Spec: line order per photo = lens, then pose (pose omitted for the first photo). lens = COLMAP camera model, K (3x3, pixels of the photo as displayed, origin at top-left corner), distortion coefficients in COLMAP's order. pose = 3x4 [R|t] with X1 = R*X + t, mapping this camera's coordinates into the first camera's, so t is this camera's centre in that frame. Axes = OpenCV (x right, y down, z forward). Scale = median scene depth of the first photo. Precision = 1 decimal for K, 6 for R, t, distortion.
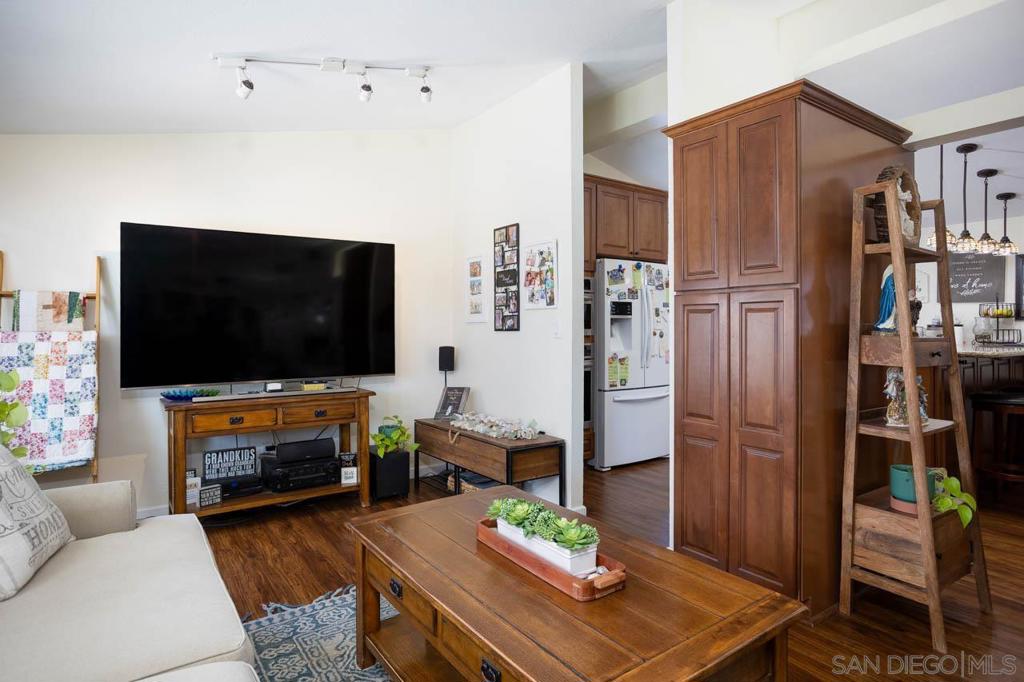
lens RADIAL K [[556.5, 0, 510.4], [0, 556.5, 321.6], [0, 0, 1]] dist [-0.020600, 0.011586]
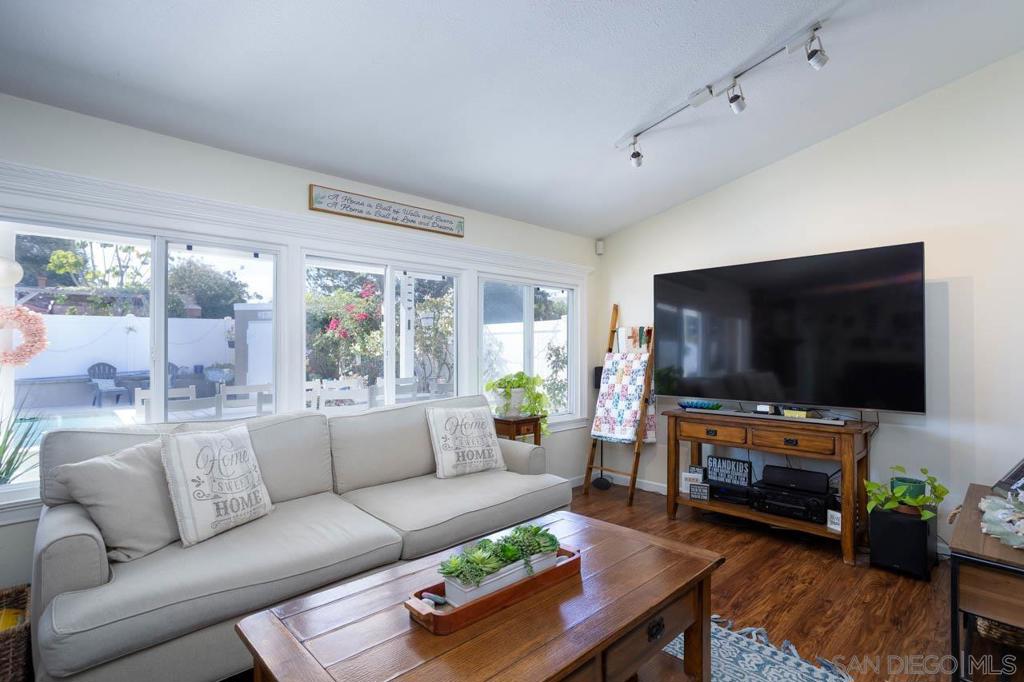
lens RADIAL K [[499.6, 0, 514.9], [0, 499.6, 350.9], [0, 0, 1]] dist [-0.019732, 0.002100]
pose [[0.159555, 0.003365, -0.987183, 0.425974], [0.009087, 0.999947, 0.004877, 0.001033], [0.987147, -0.009749, 0.159515, 0.405720]]
